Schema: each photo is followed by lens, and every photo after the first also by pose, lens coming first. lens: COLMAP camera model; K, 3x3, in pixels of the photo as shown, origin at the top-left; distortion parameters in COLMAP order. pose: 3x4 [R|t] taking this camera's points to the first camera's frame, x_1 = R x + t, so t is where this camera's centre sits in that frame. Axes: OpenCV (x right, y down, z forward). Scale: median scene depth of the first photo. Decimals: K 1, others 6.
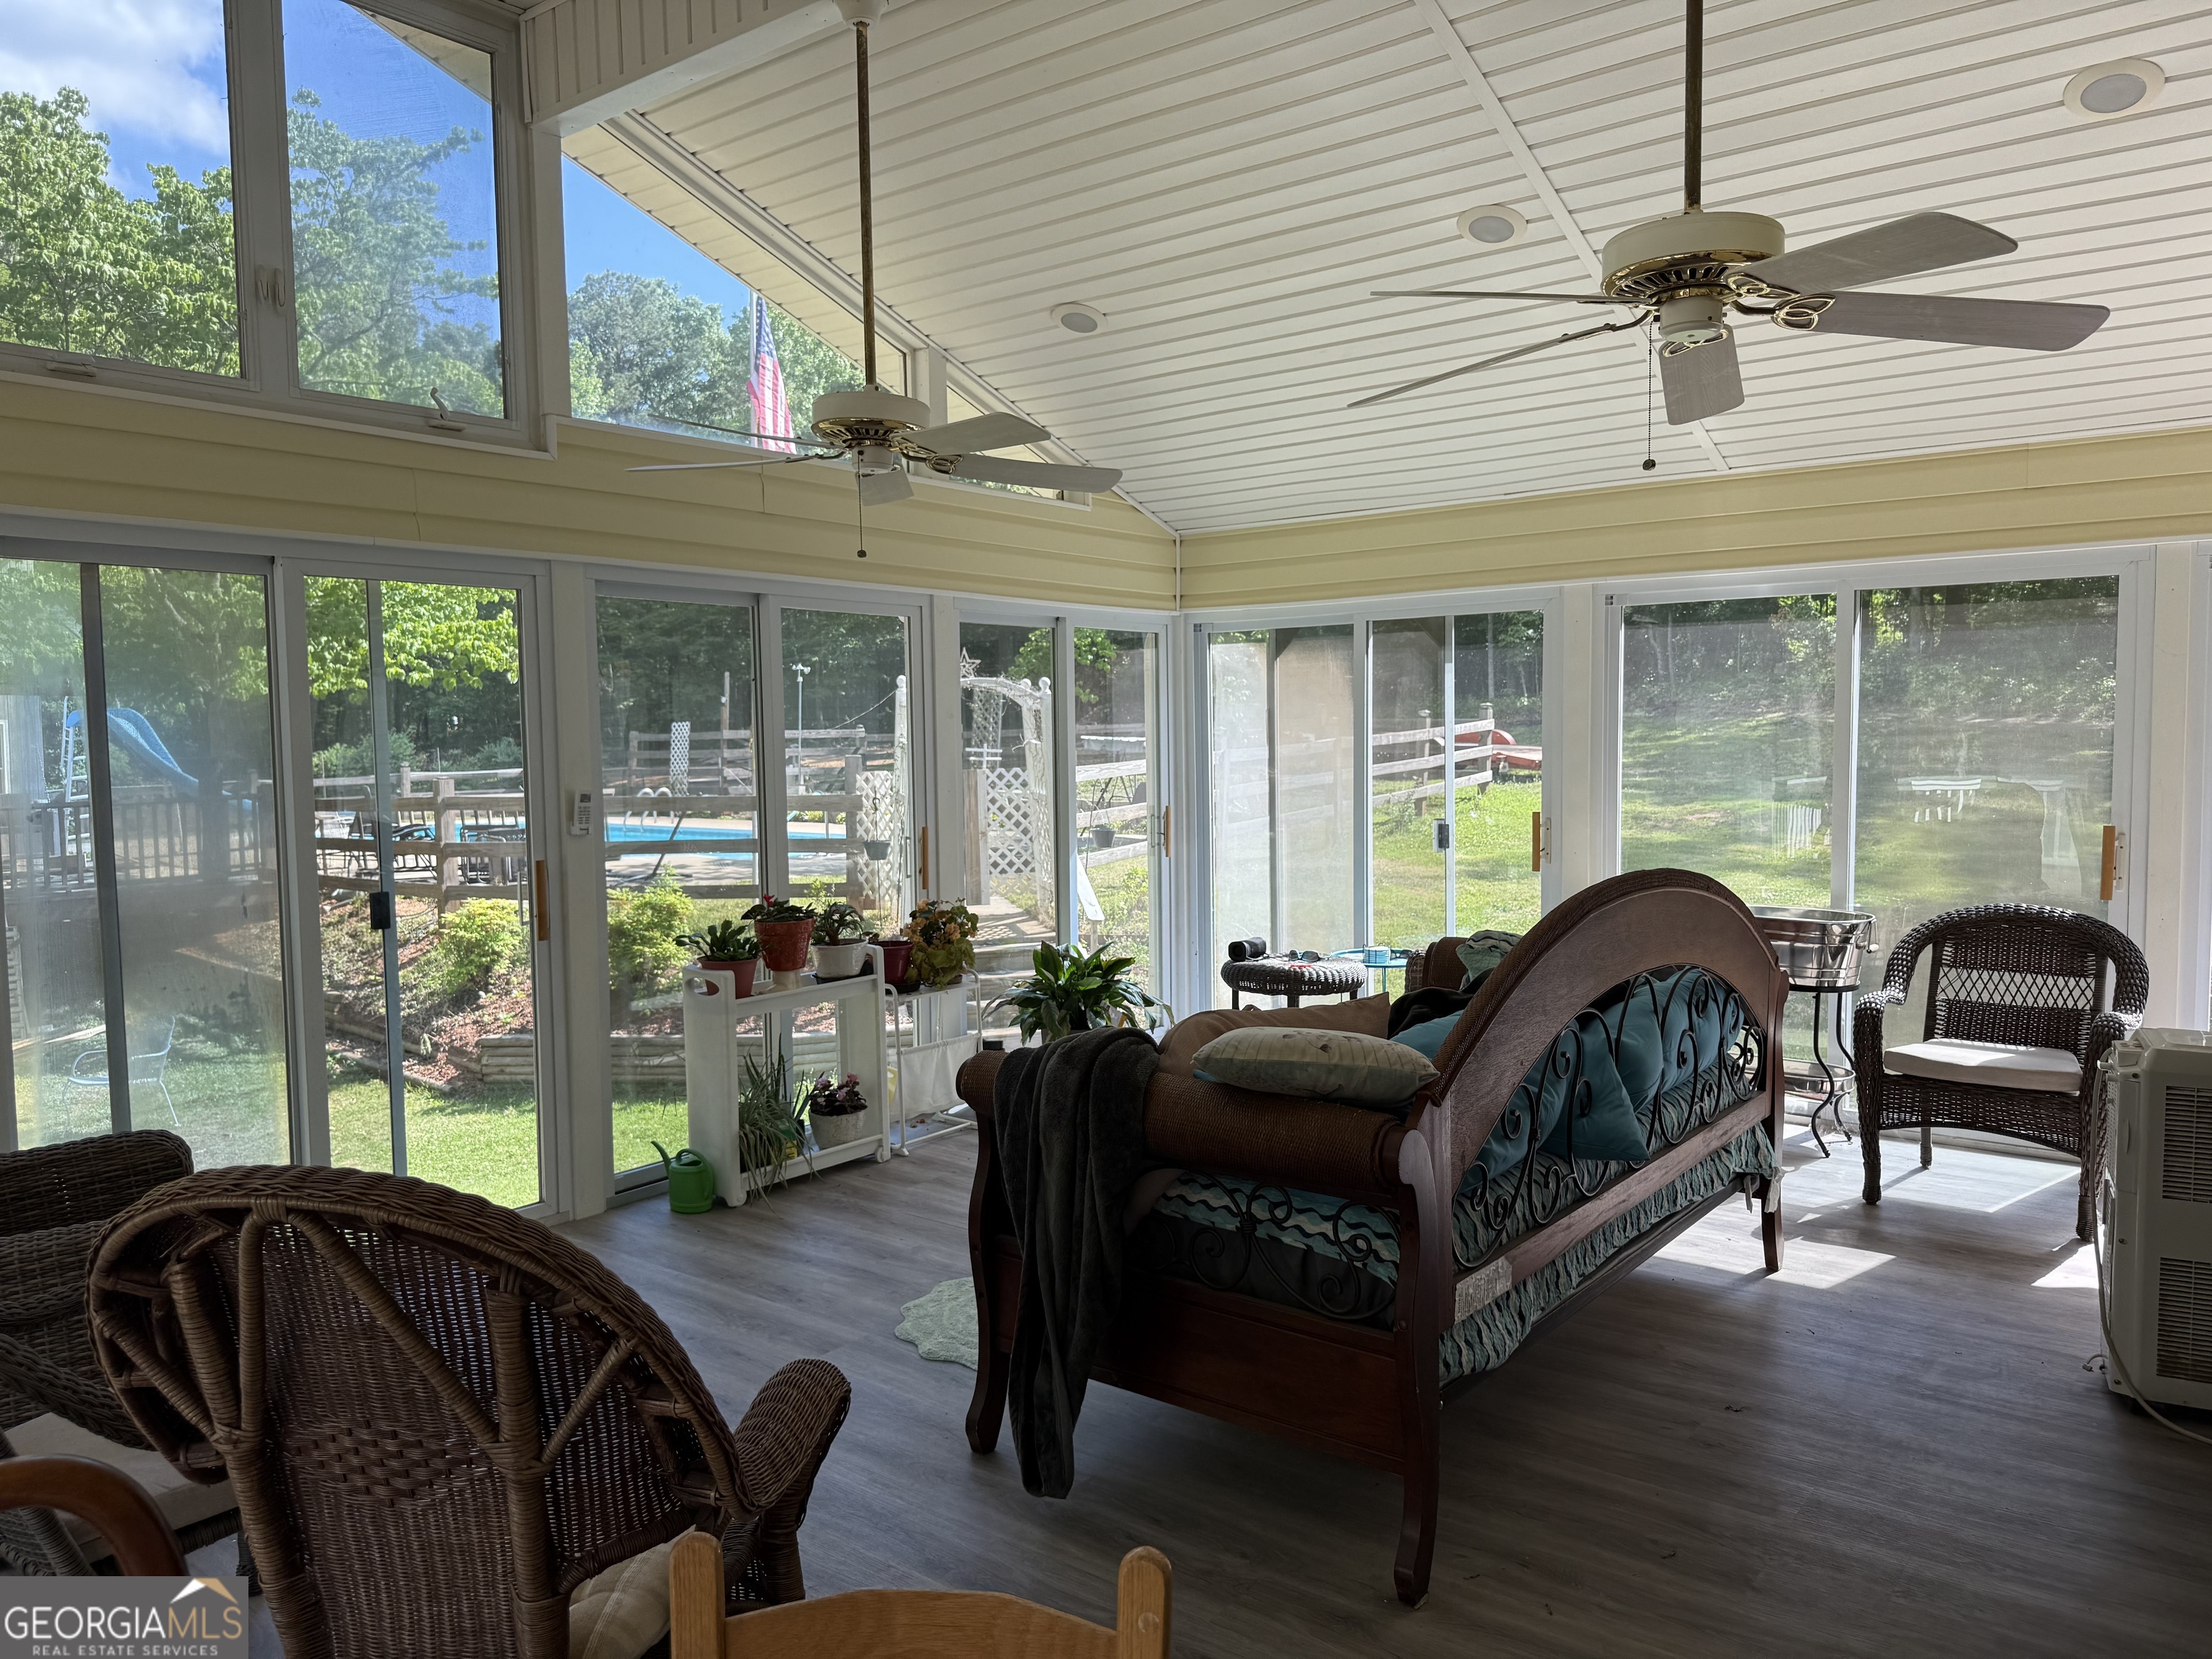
lens RADIAL K [[1578.2, 0, 1112.8], [0, 1578.2, 834.0], [0, 0, 1]] dist [0.103078, -0.134560]
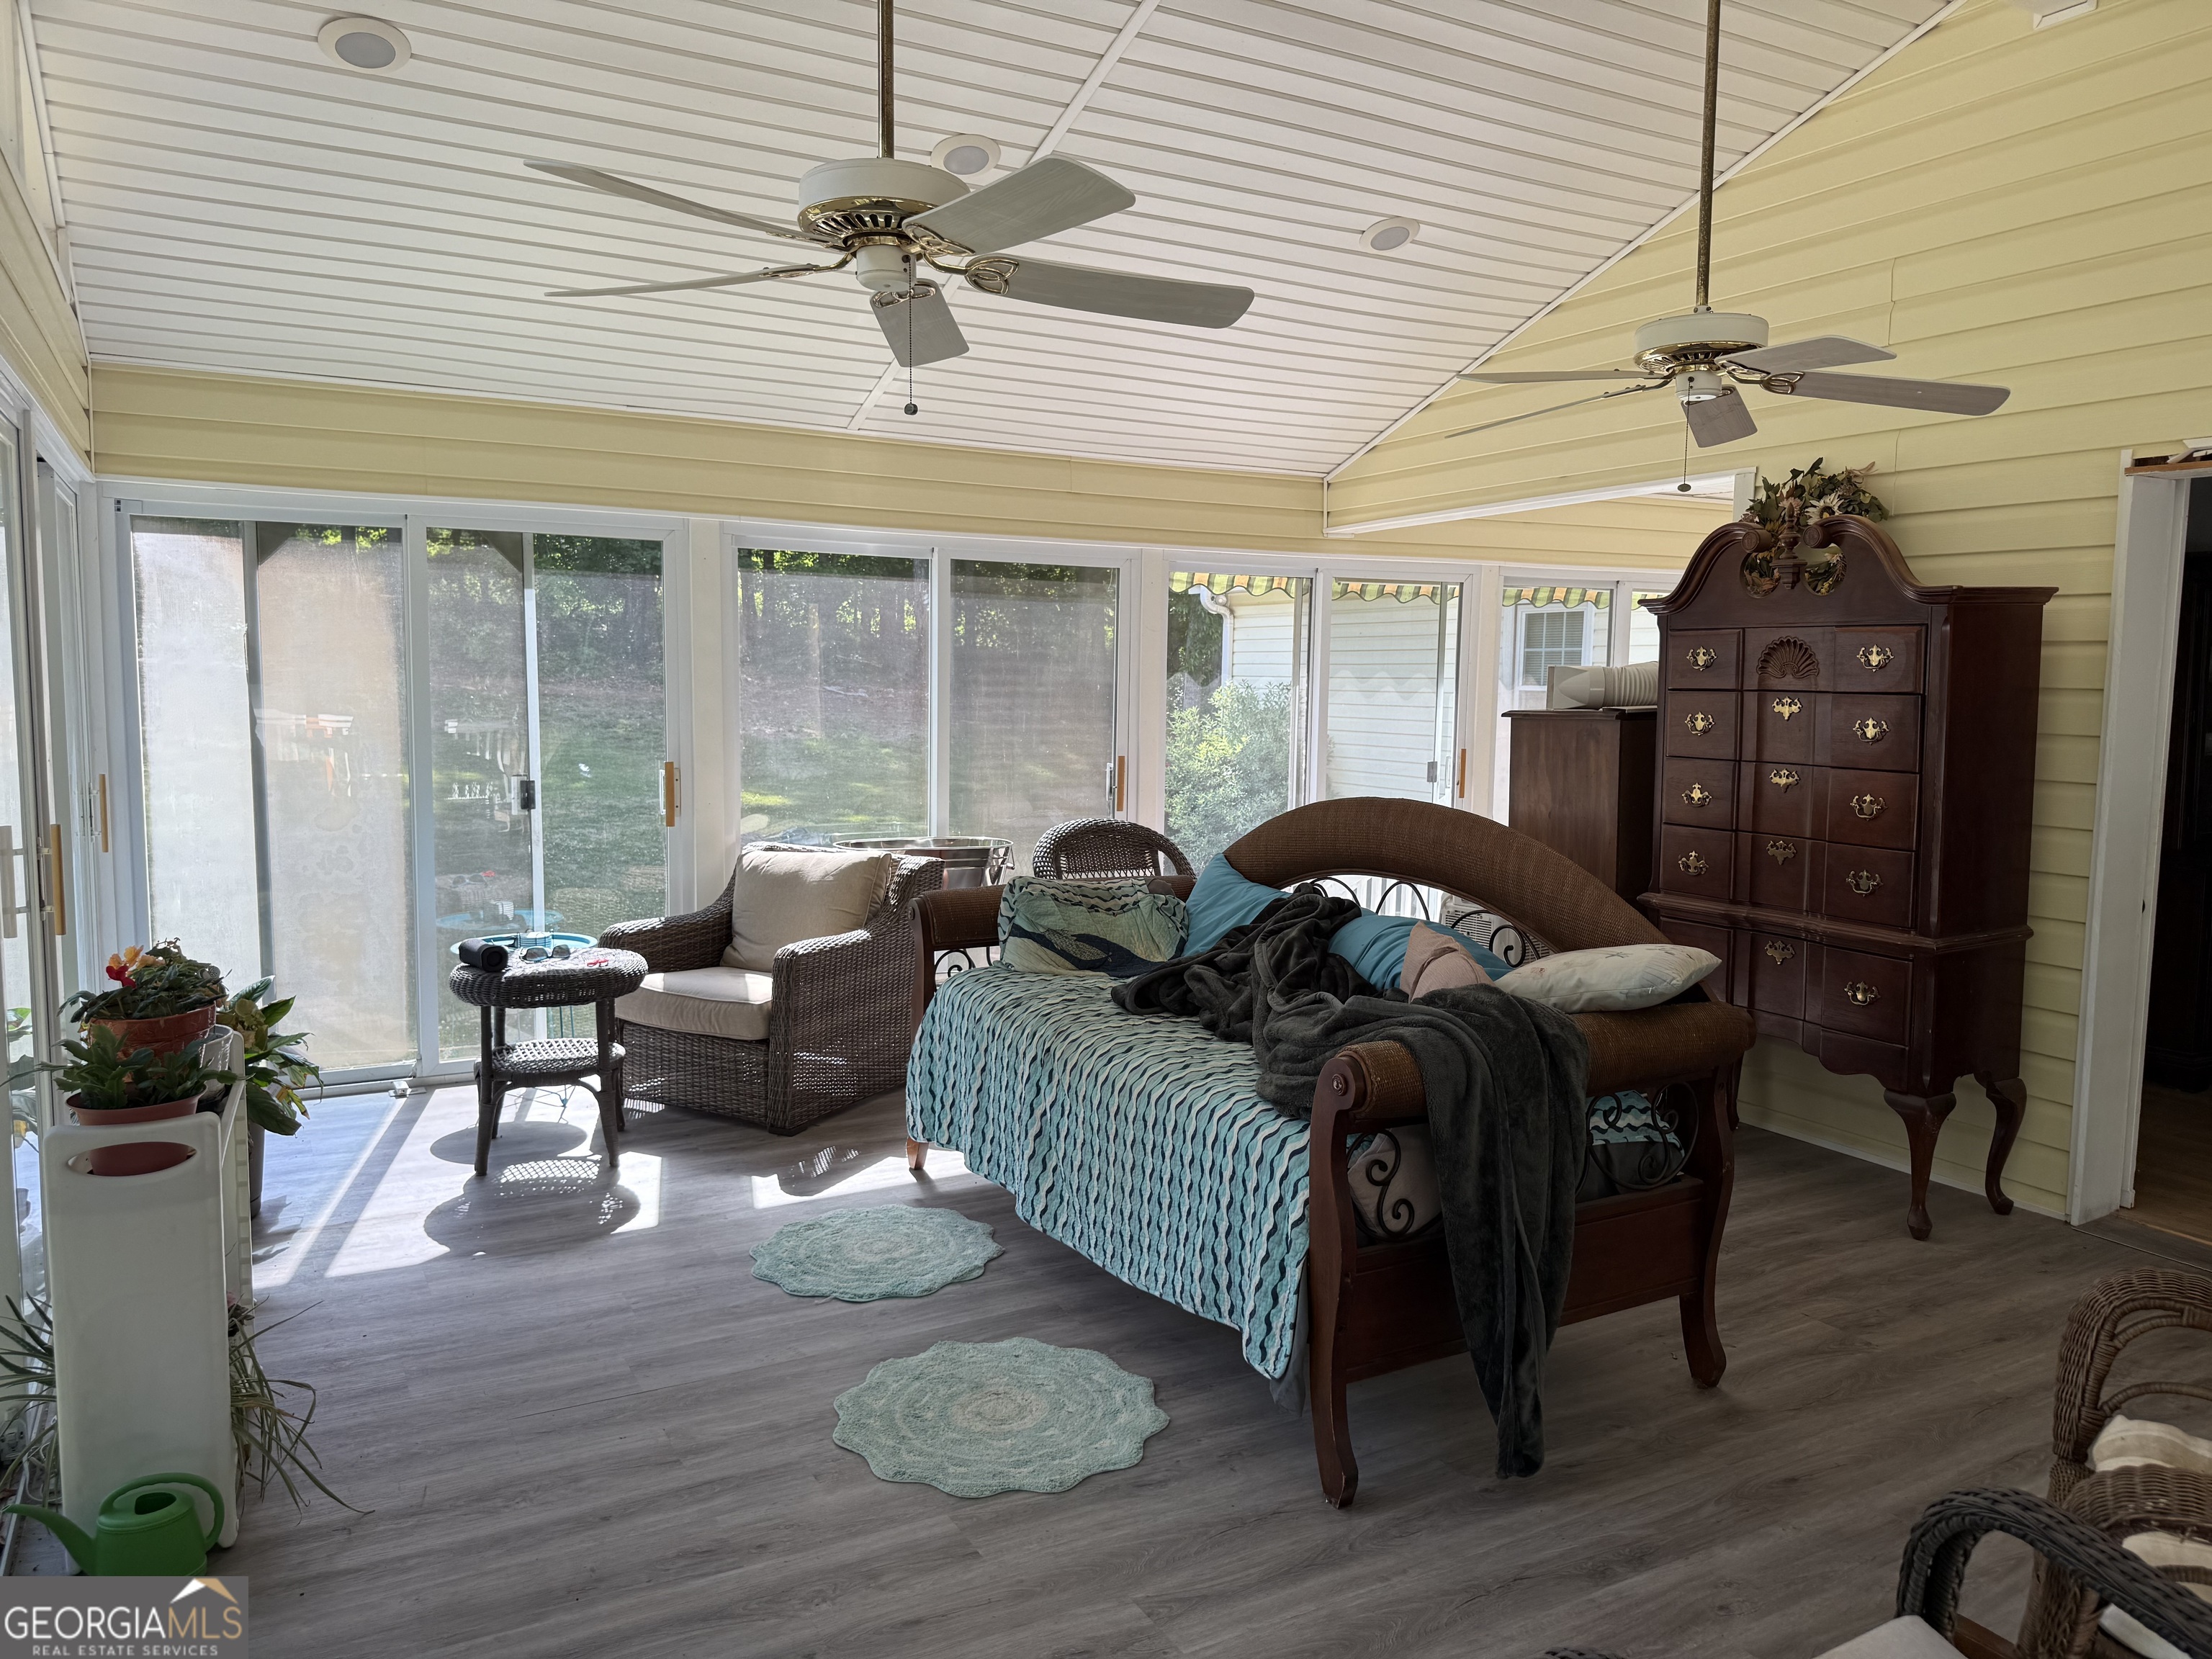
lens RADIAL K [[1578.2, 0, 1112.8], [0, 1578.2, 834.0], [0, 0, 1]] dist [0.103078, -0.134560]
pose [[0.391370, -0.076239, 0.917070, -0.477392], [0.037783, 0.997053, 0.066764, -0.024664], [-0.919457, 0.008520, 0.393097, 0.401336]]
